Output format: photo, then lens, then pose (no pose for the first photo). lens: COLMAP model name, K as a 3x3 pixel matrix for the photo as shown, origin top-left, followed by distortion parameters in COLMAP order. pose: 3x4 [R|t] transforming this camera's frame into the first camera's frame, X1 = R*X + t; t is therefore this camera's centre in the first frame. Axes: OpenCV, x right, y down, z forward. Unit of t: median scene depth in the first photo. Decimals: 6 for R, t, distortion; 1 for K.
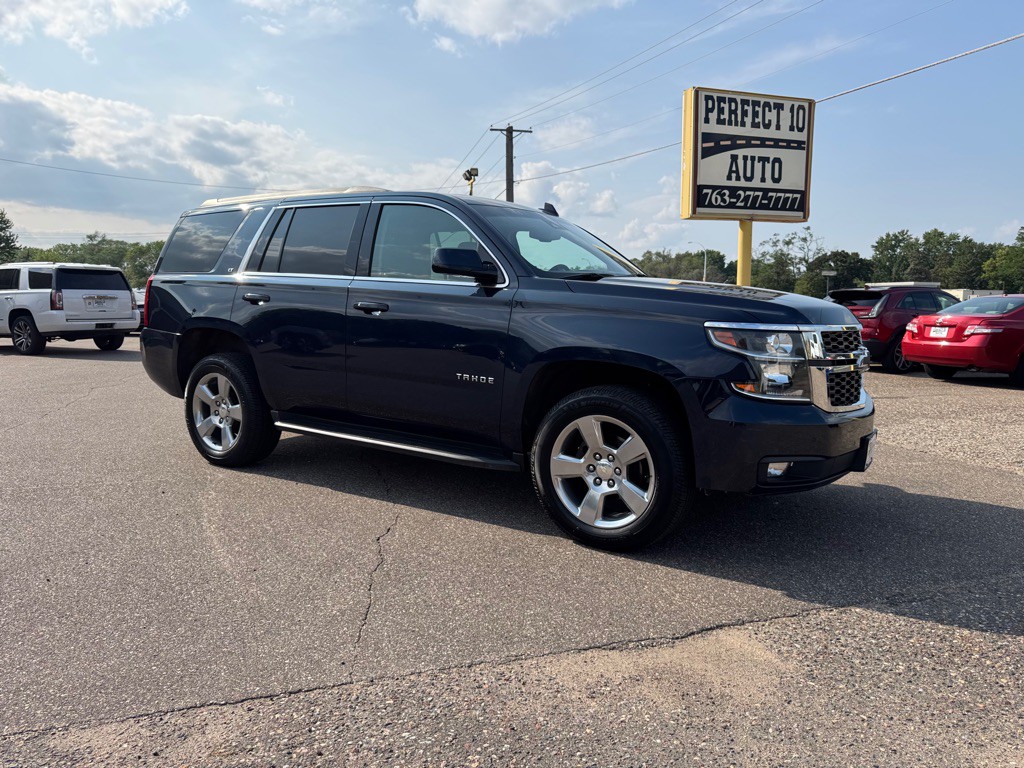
lens RADIAL K [[741.7, 0, 512.0], [0, 741.7, 384.0], [0, 0, 1]] dist [0.078509, -0.225658]
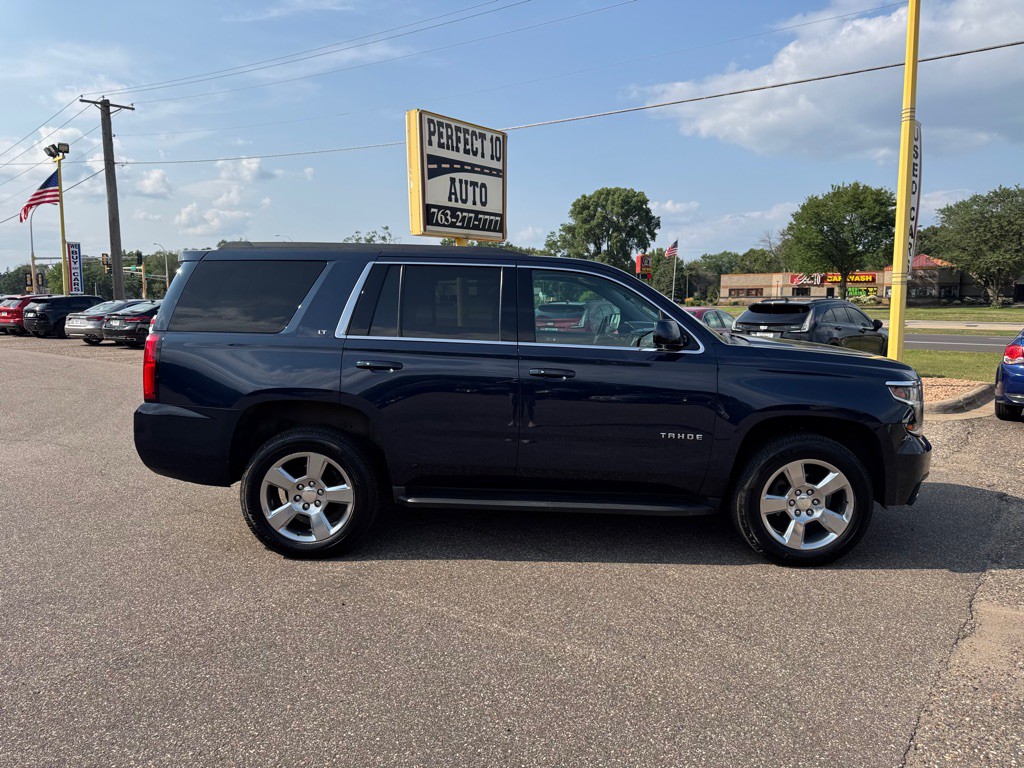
lens RADIAL K [[722.7, 0, 519.2], [0, 722.7, 383.5], [0, 0, 1]] dist [0.148057, -0.248680]
pose [[0.830990, -0.067618, 0.552162, -0.230701], [0.058930, 0.997700, 0.033490, -0.037420], [-0.553157, 0.004709, 0.833064, 0.059206]]
